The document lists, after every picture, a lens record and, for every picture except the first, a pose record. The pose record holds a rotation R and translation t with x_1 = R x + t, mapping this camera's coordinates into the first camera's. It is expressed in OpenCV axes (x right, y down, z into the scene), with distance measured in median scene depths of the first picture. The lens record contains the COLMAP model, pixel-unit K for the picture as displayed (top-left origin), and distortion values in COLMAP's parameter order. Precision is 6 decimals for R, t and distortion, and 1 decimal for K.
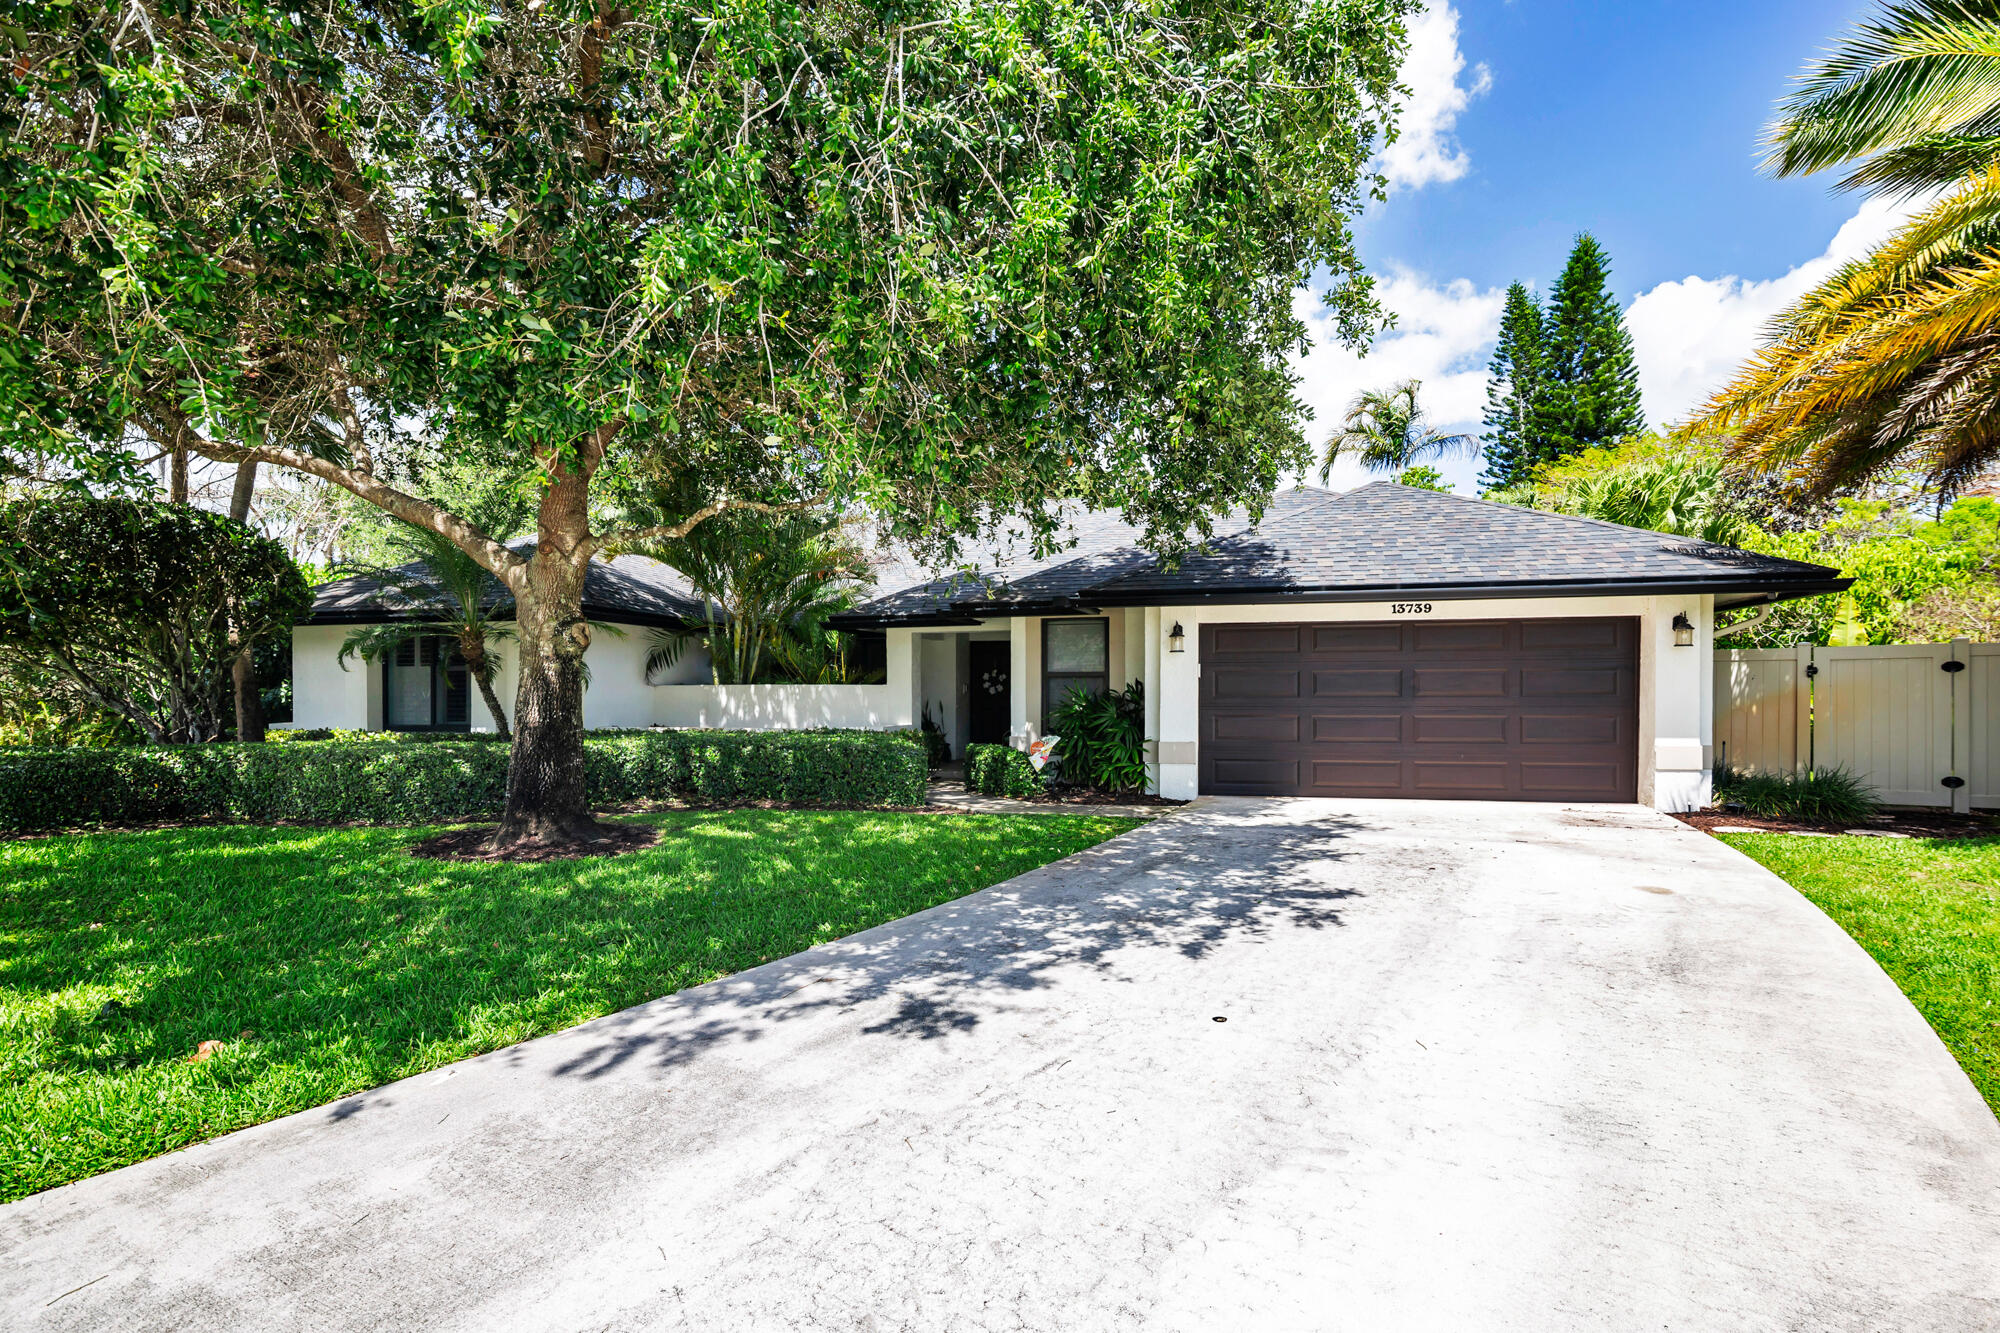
lens RADIAL K [[919.2, 0, 1000.8], [0, 919.2, 708.7], [0, 0, 1]] dist [-0.021247, 0.000239]
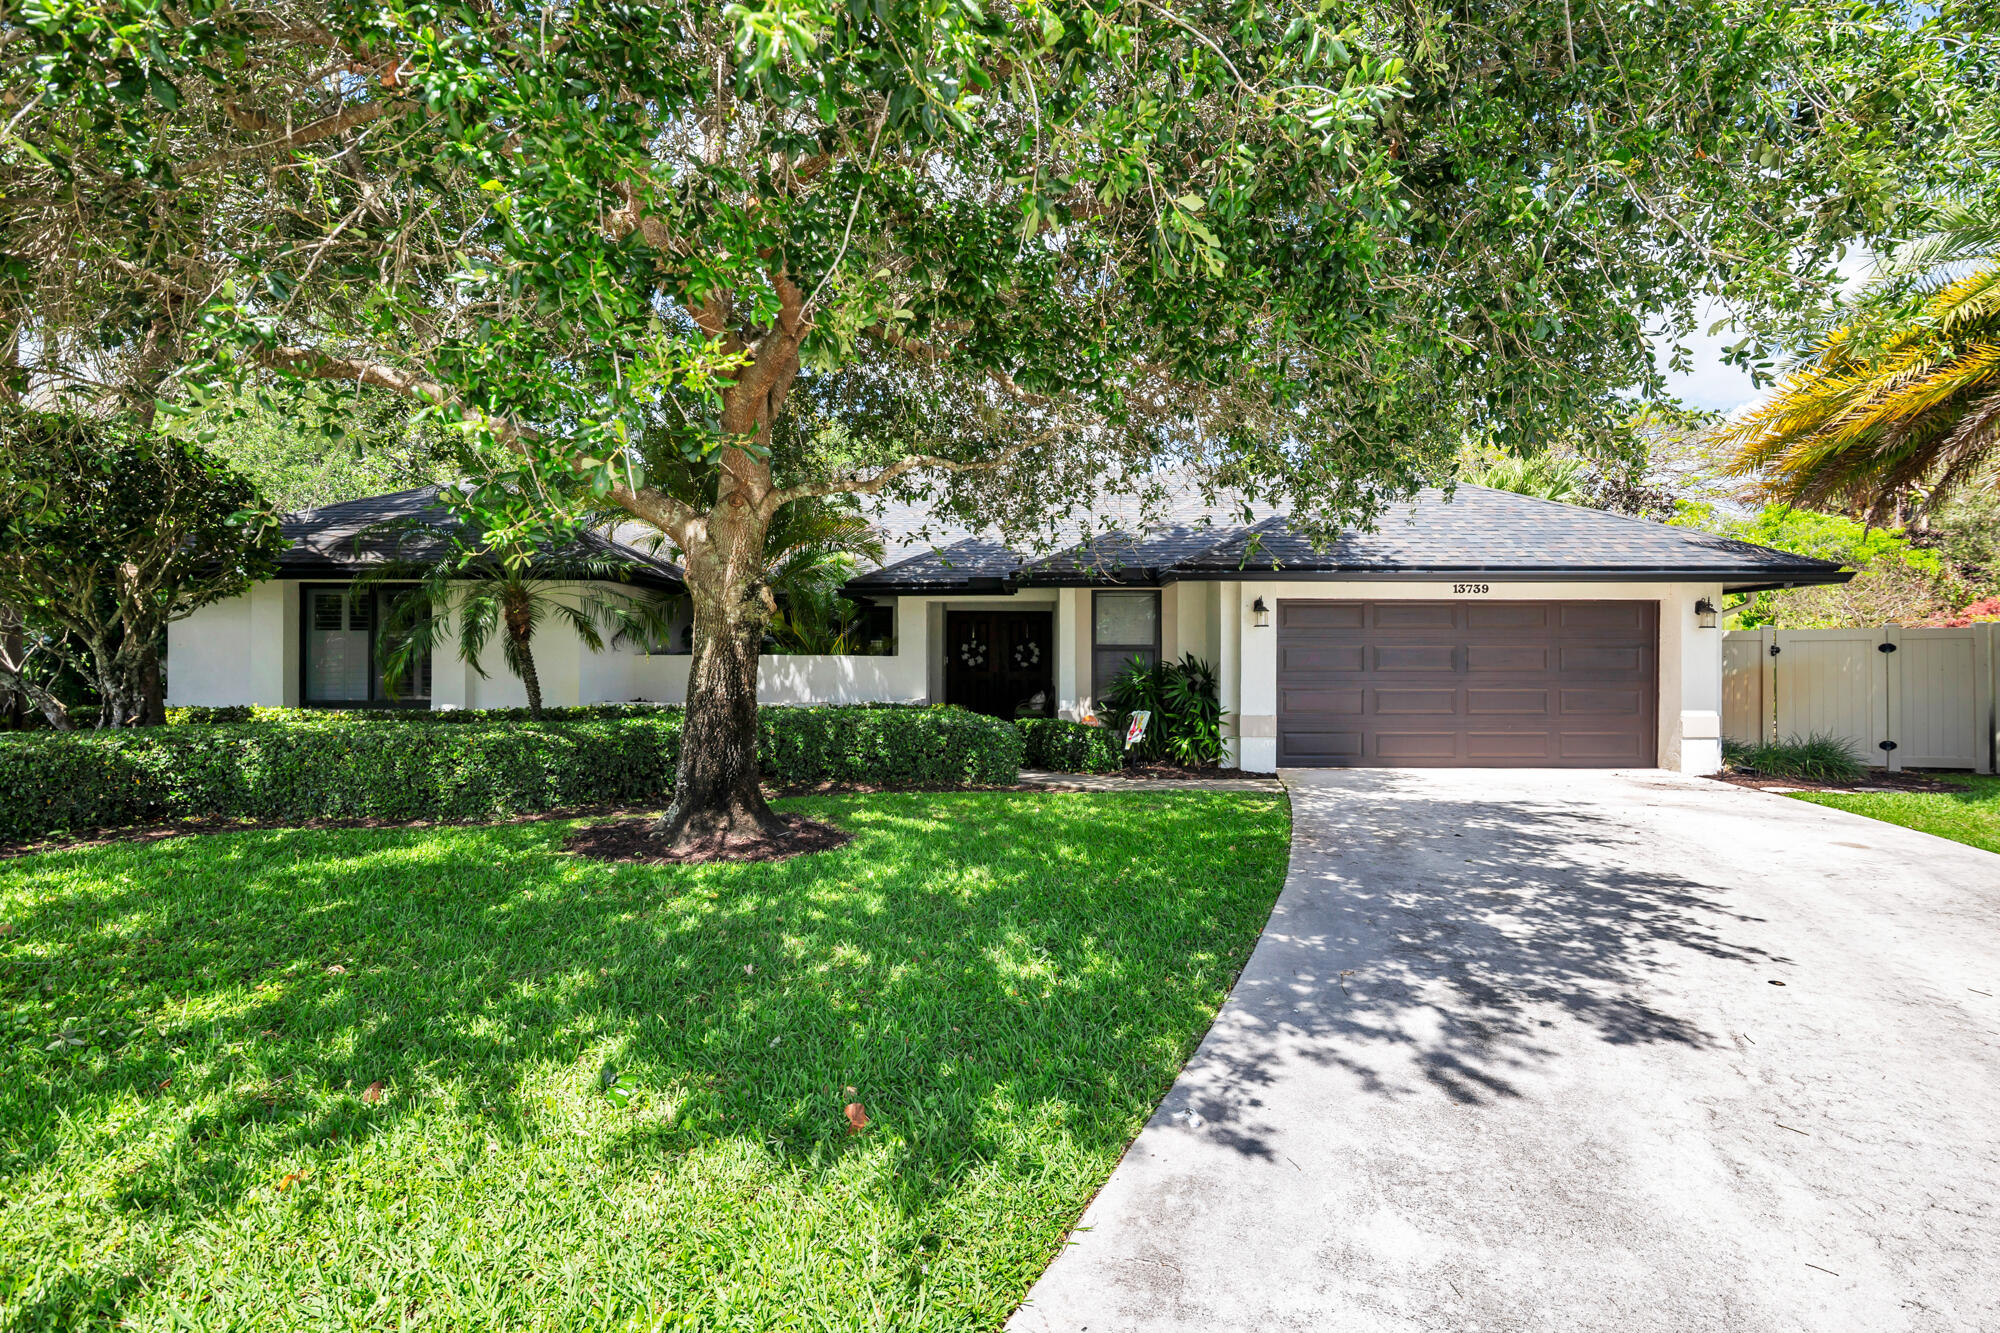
lens RADIAL K [[937.2, 0, 1000.2], [0, 937.2, 687.1], [0, 0, 1]] dist [-0.014012, 0.000702]
pose [[0.976510, -0.000477, 0.215471, -0.308194], [-0.001452, 0.999960, 0.008794, -0.003896], [-0.215467, -0.008900, 0.976471, 0.054014]]
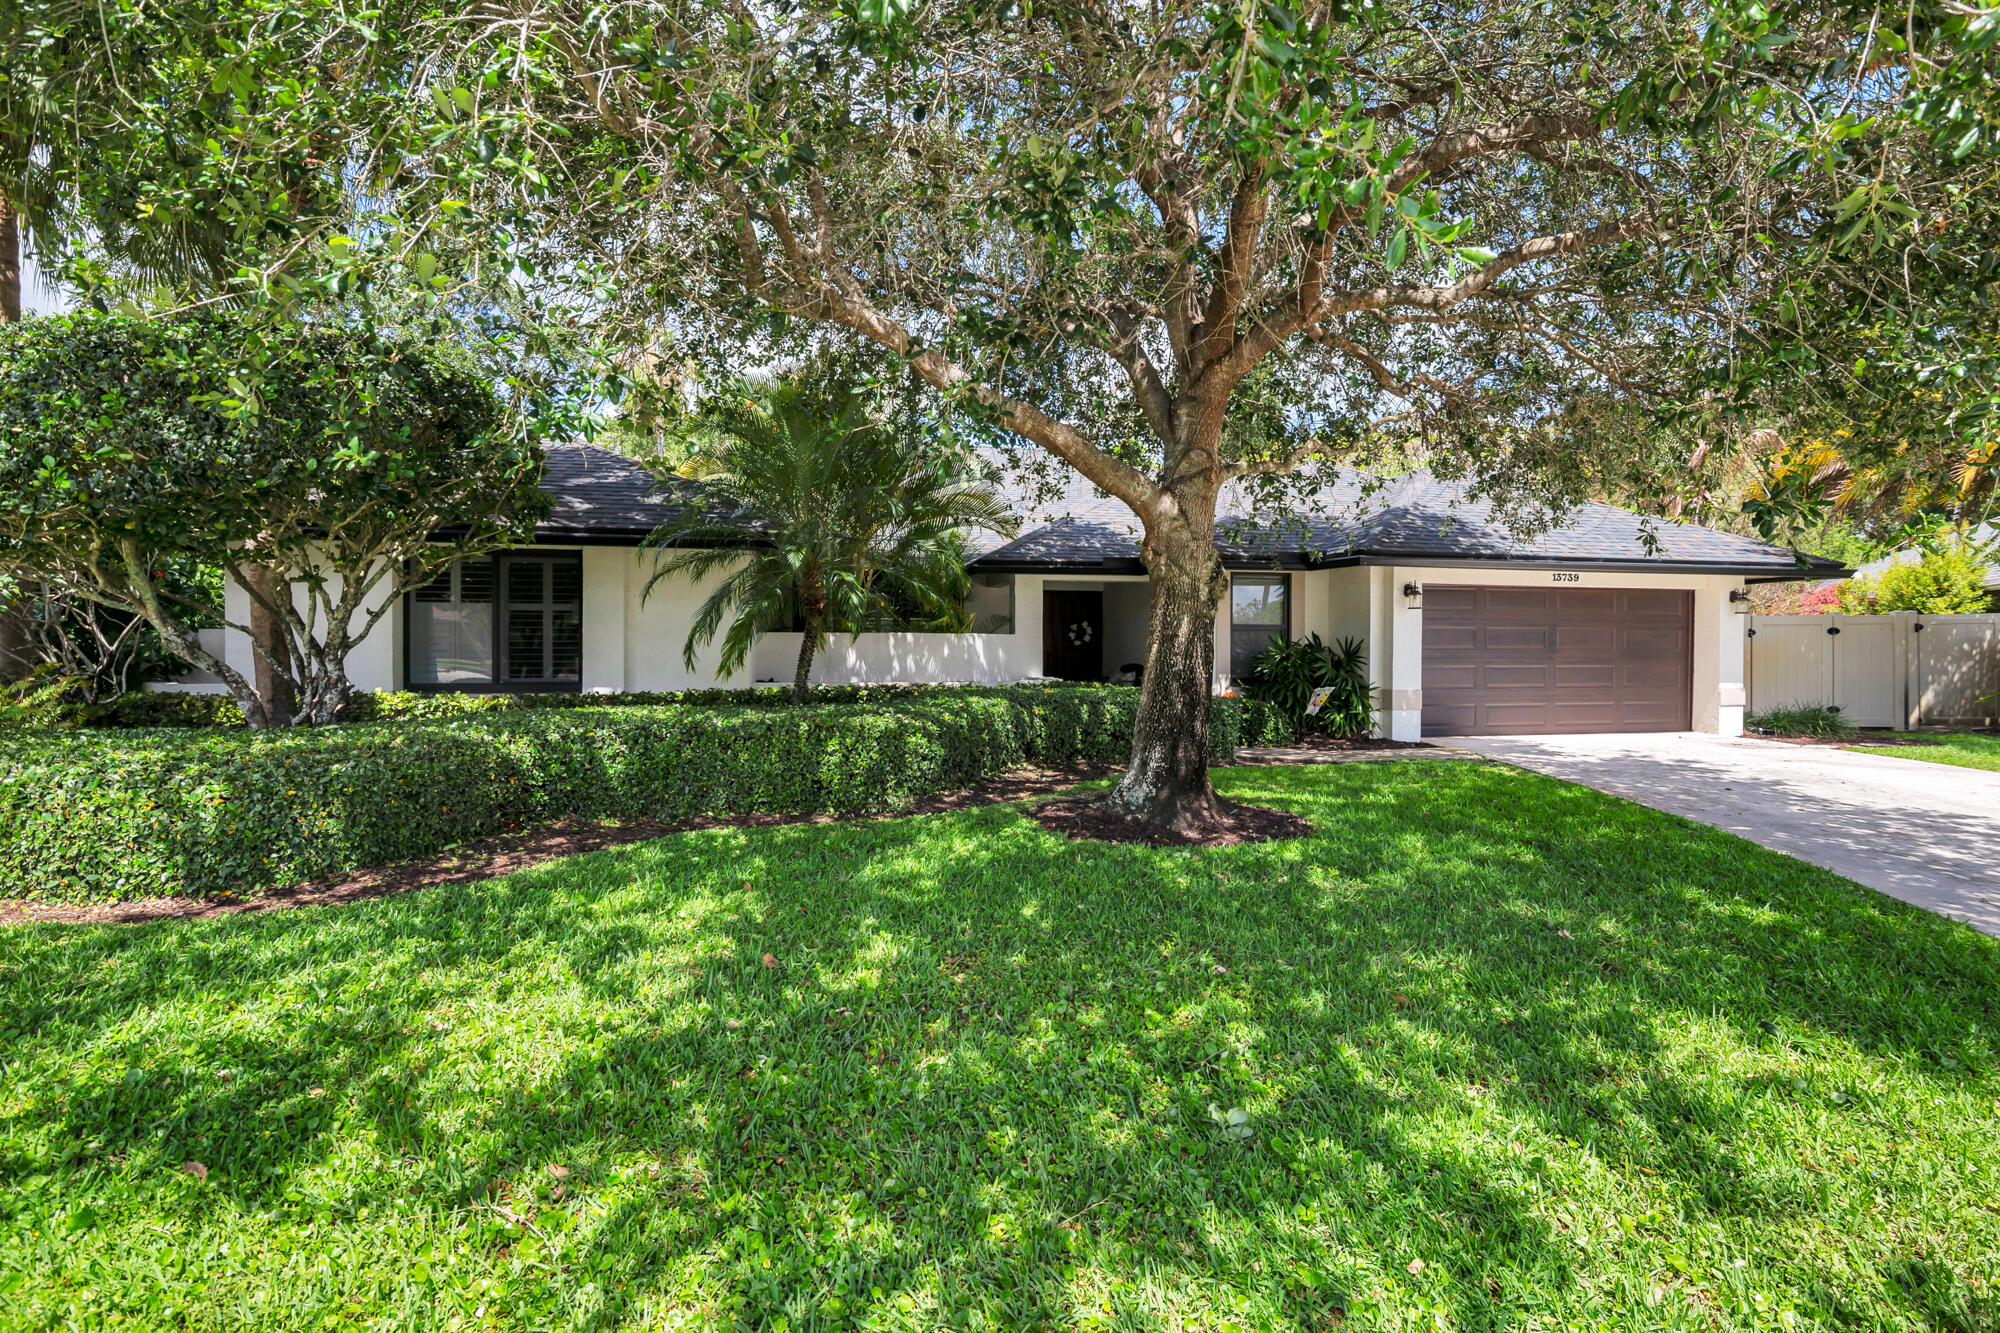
lens RADIAL K [[941.6, 0, 1000.0], [0, 941.6, 666.5], [0, 0, 1]] dist [0.000453, 0.000178]
pose [[0.896106, -0.004118, 0.443822, -0.752957], [0.000328, 0.999963, 0.008616, -0.002323], [-0.443840, -0.007576, 0.896074, 0.202840]]
